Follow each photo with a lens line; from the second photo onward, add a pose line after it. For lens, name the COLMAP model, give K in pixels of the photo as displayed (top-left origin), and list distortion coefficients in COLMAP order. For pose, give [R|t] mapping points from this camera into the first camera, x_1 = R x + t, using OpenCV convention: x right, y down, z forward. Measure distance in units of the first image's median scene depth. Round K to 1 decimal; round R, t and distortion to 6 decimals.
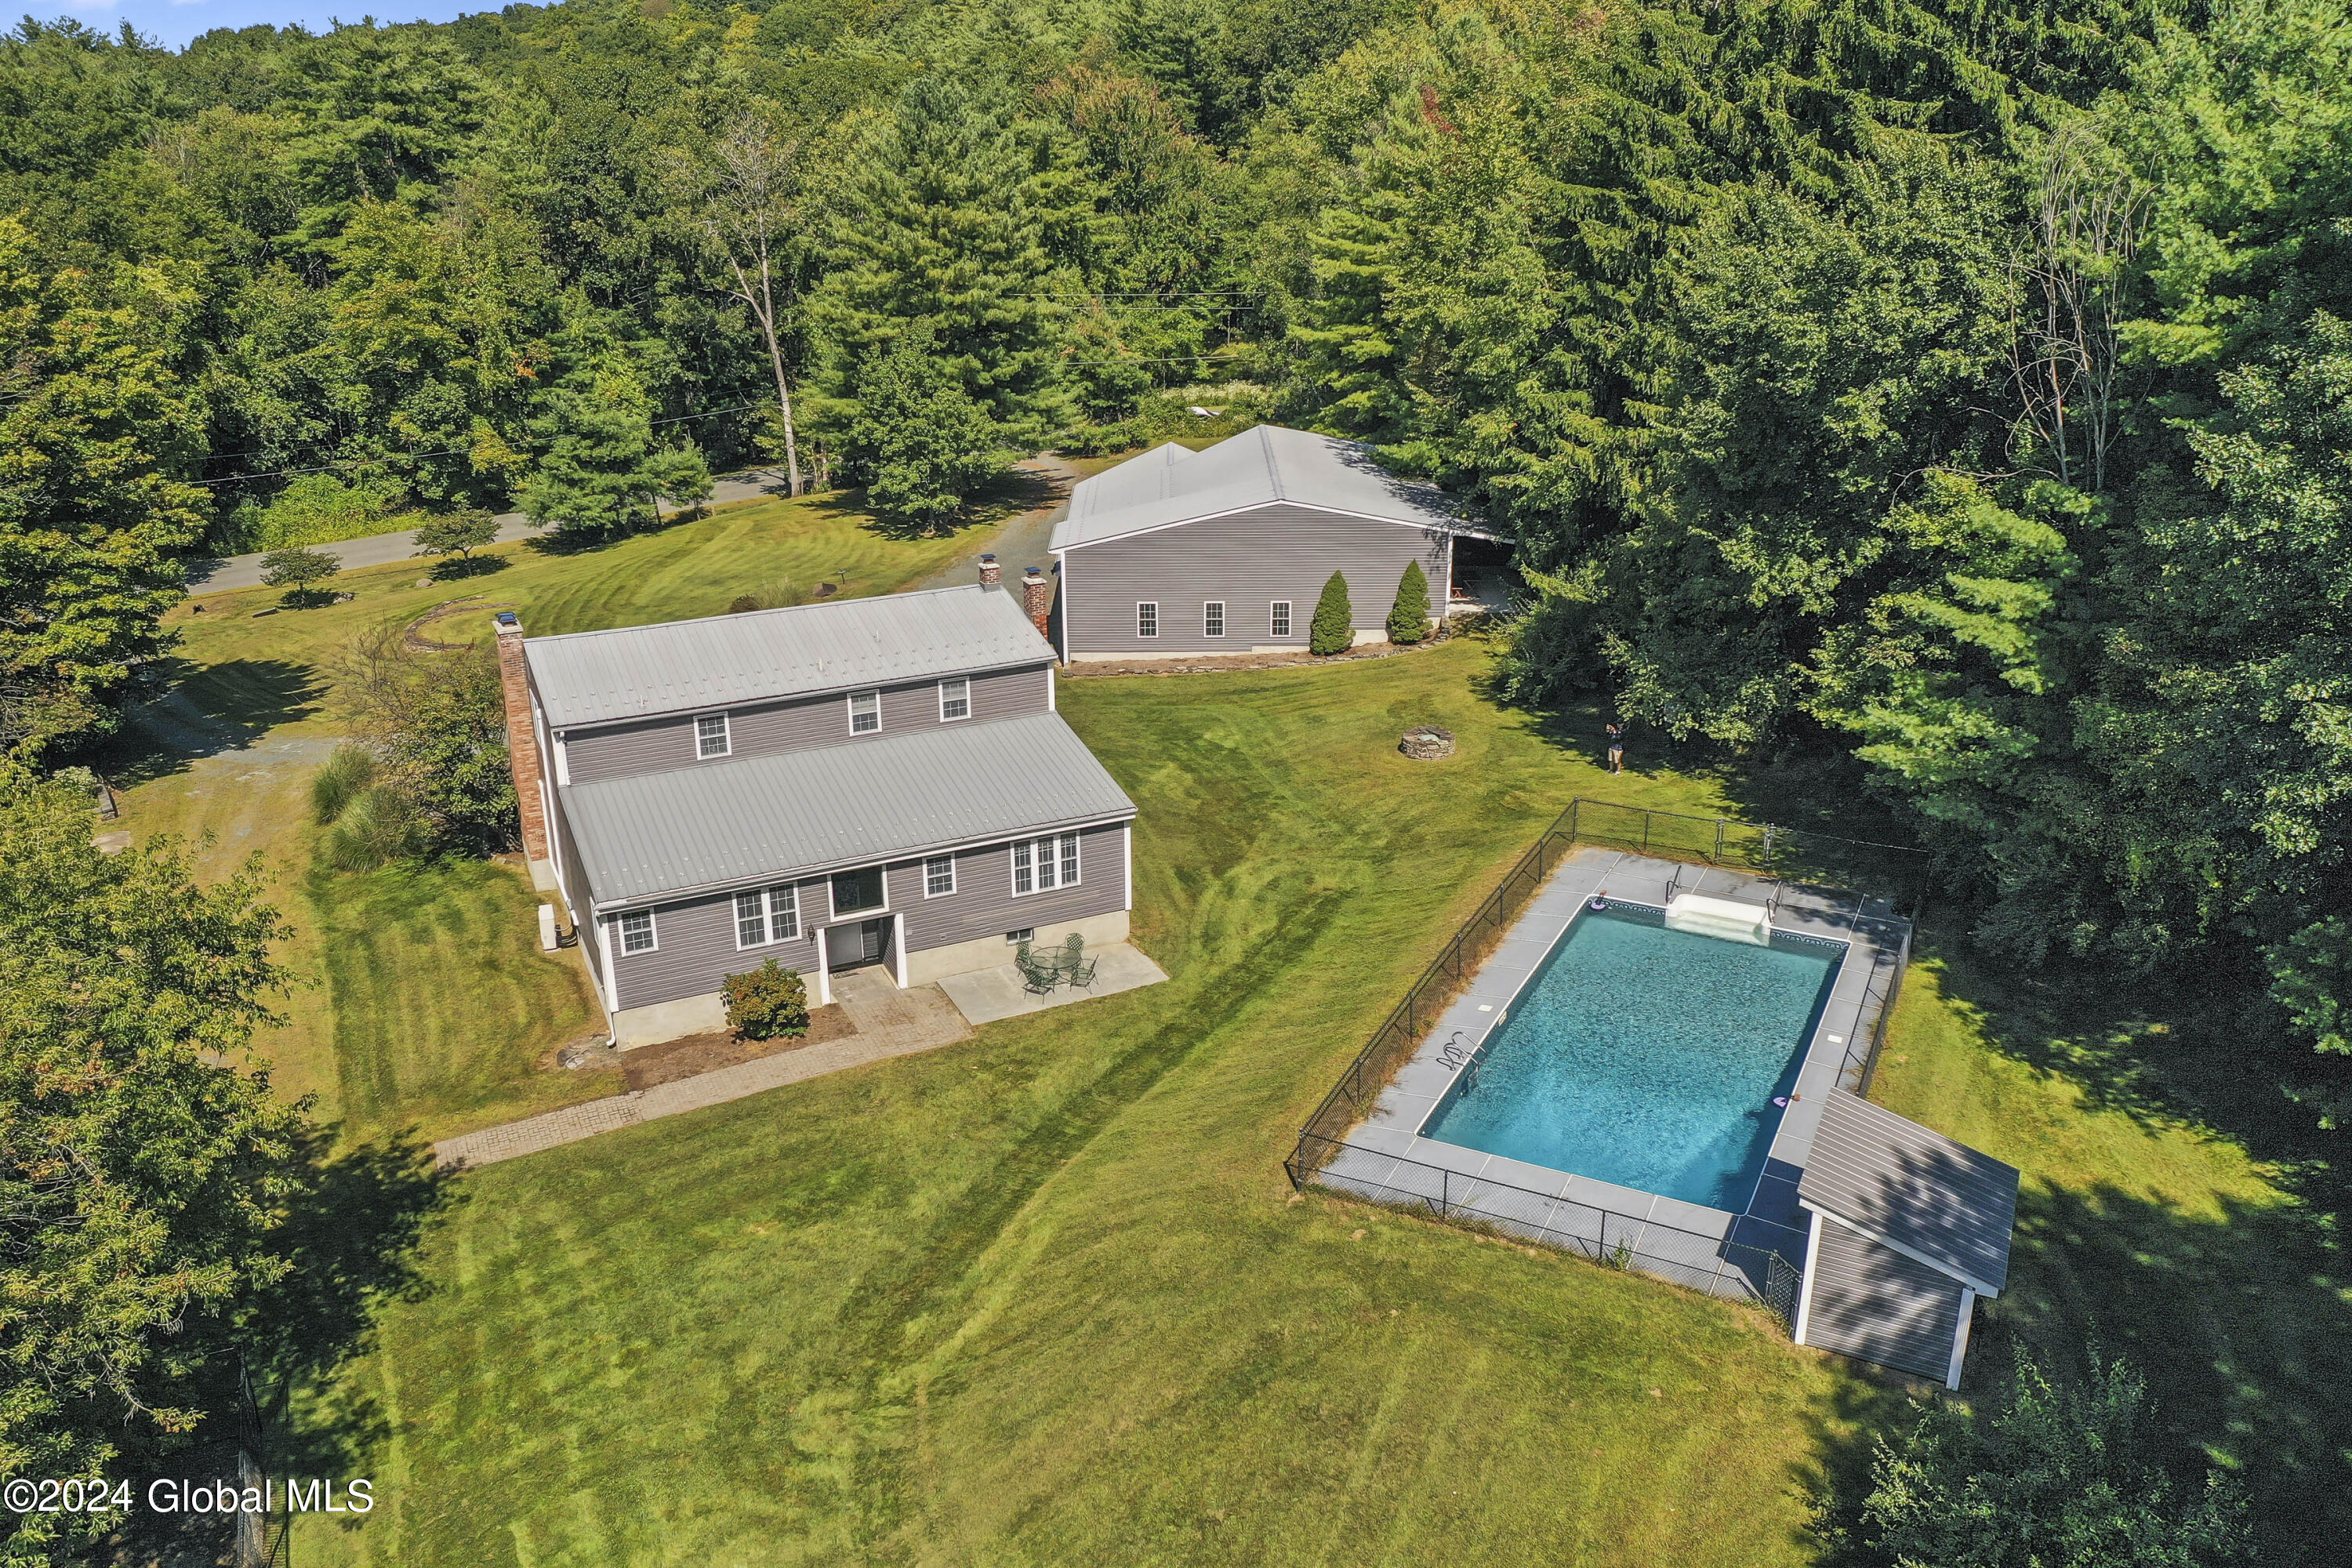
lens RADIAL K [[1951.6, 0, 1176.0], [0, 1951.6, 784.0], [0, 0, 1]] dist [0.029892, 0.000262]
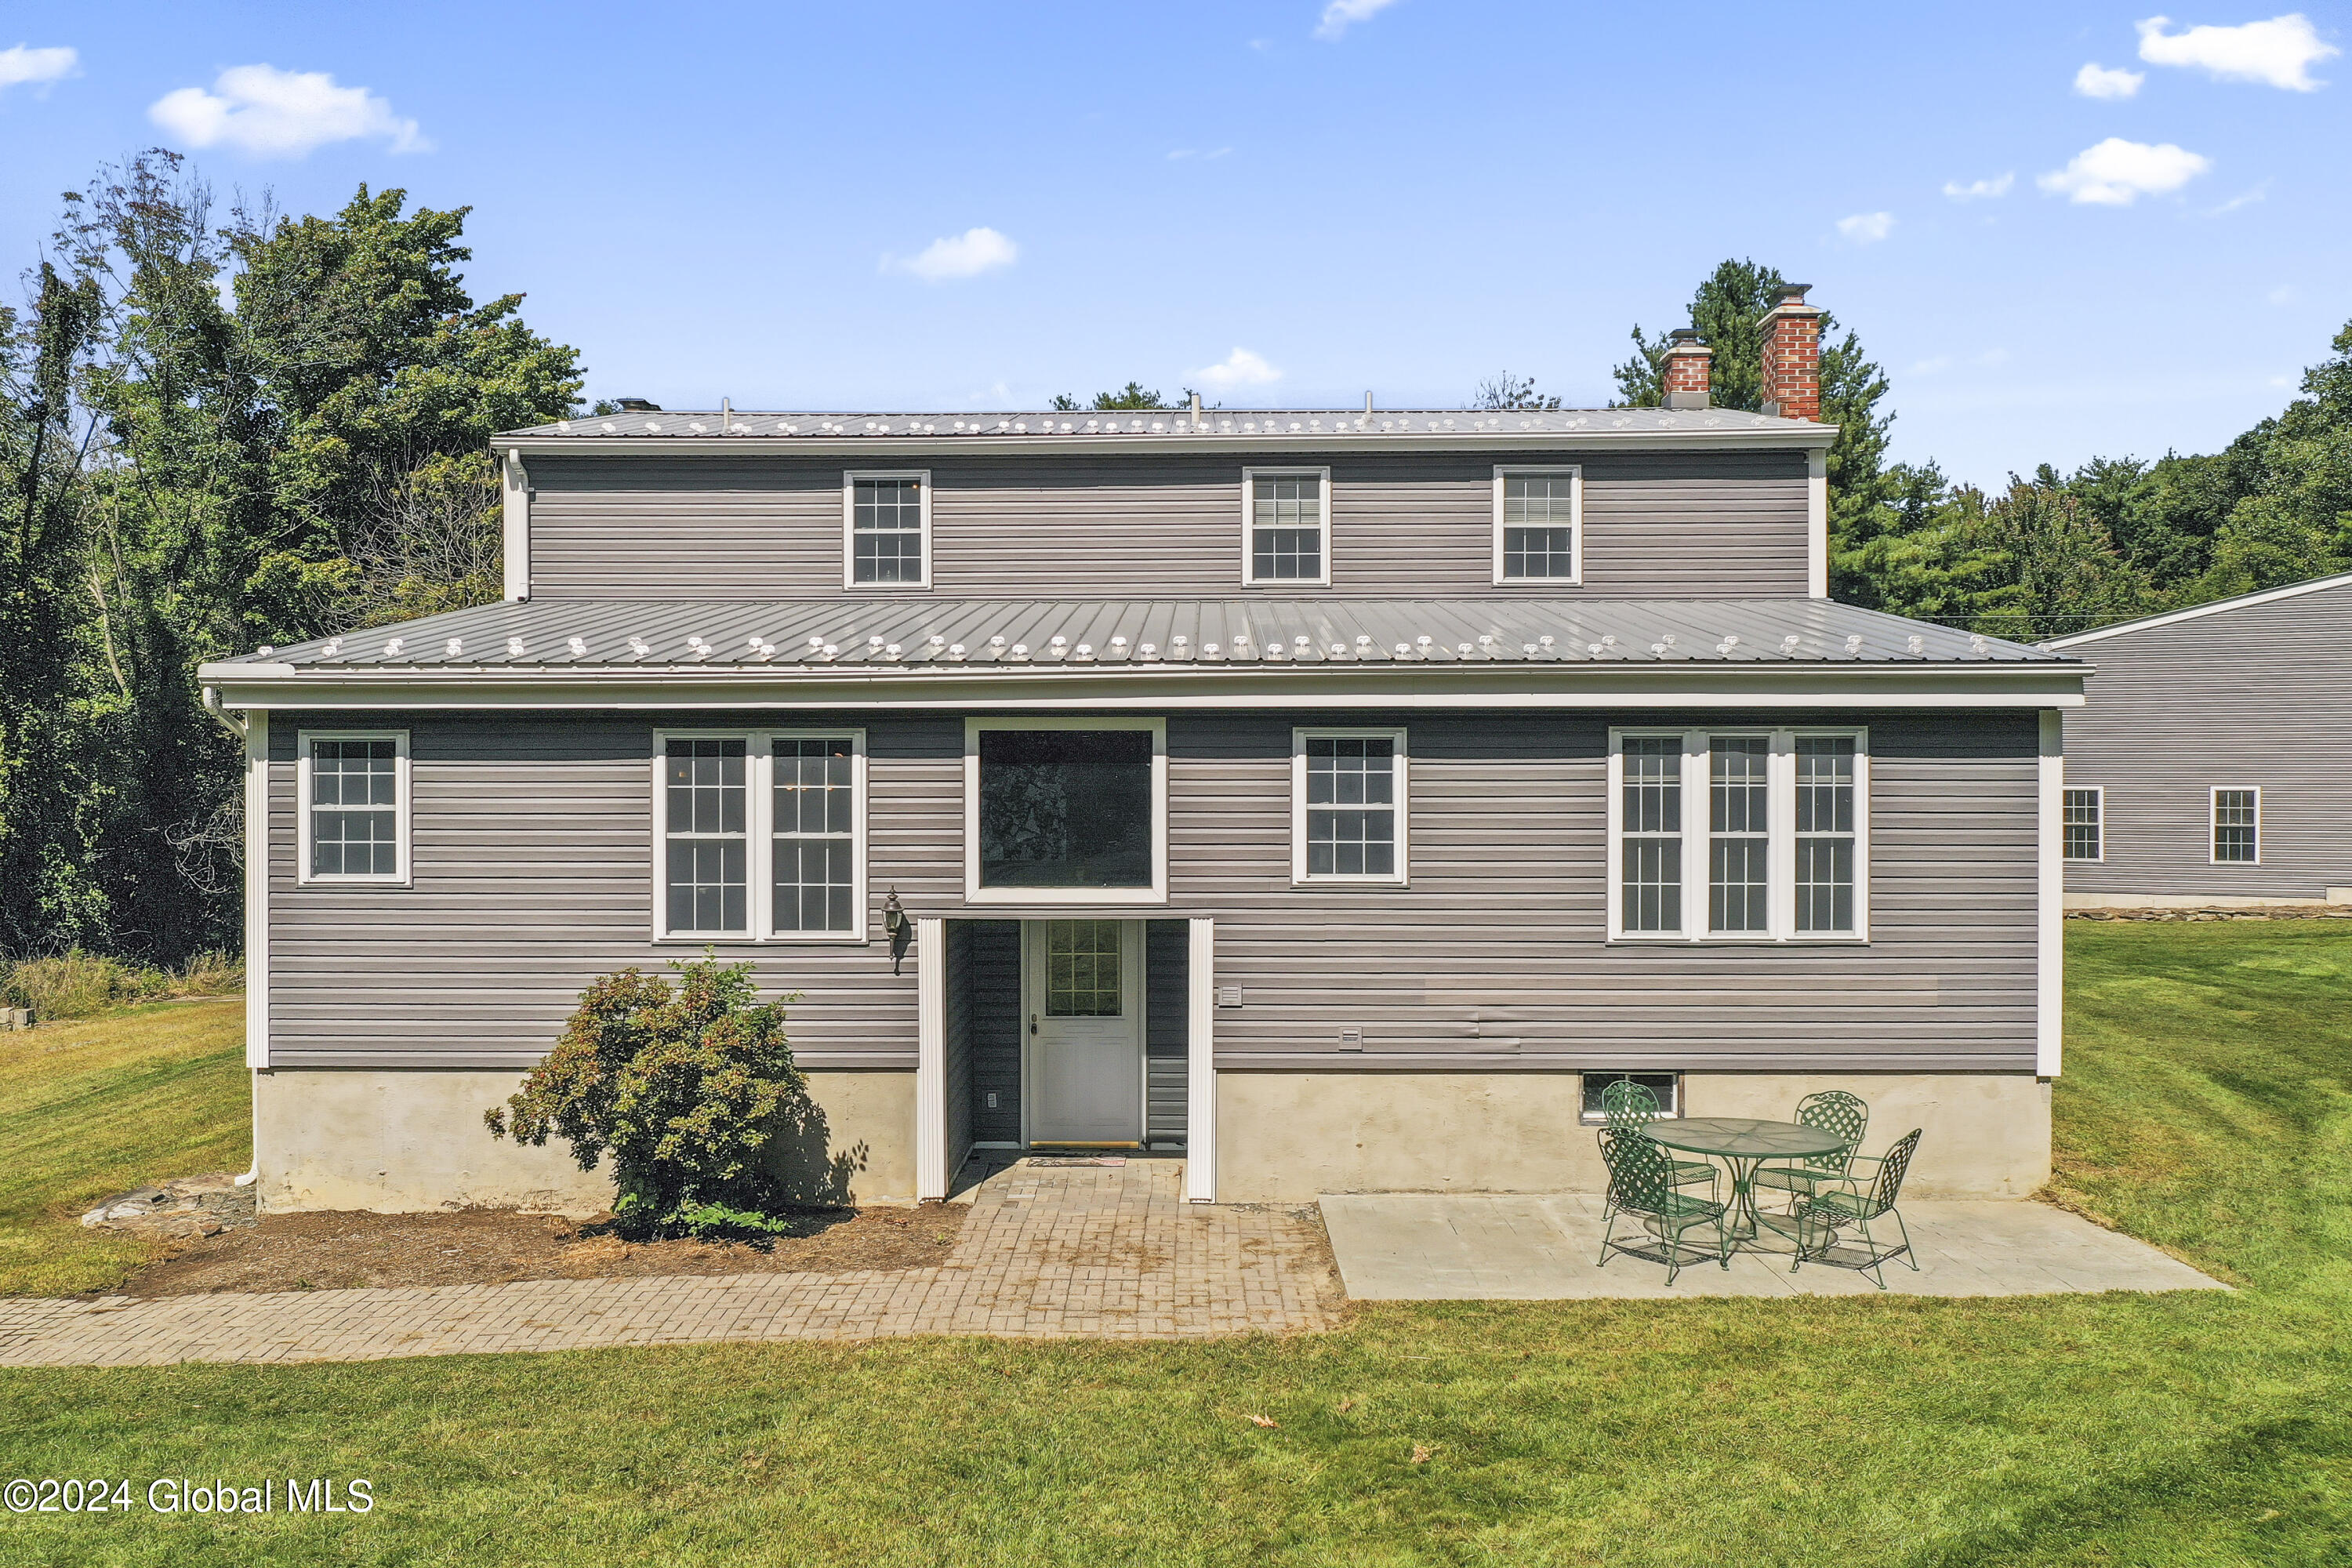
lens RADIAL K [[1854.4, 0, 1176.0], [0, 1854.4, 784.0], [0, 0, 1]] dist [-0.002074, -0.007562]
pose [[0.899066, 0.008557, -0.437729, -0.022111], [-0.166771, 0.931125, -0.324335, 0.137173], [0.404805, 0.364599, 0.838570, 0.747283]]
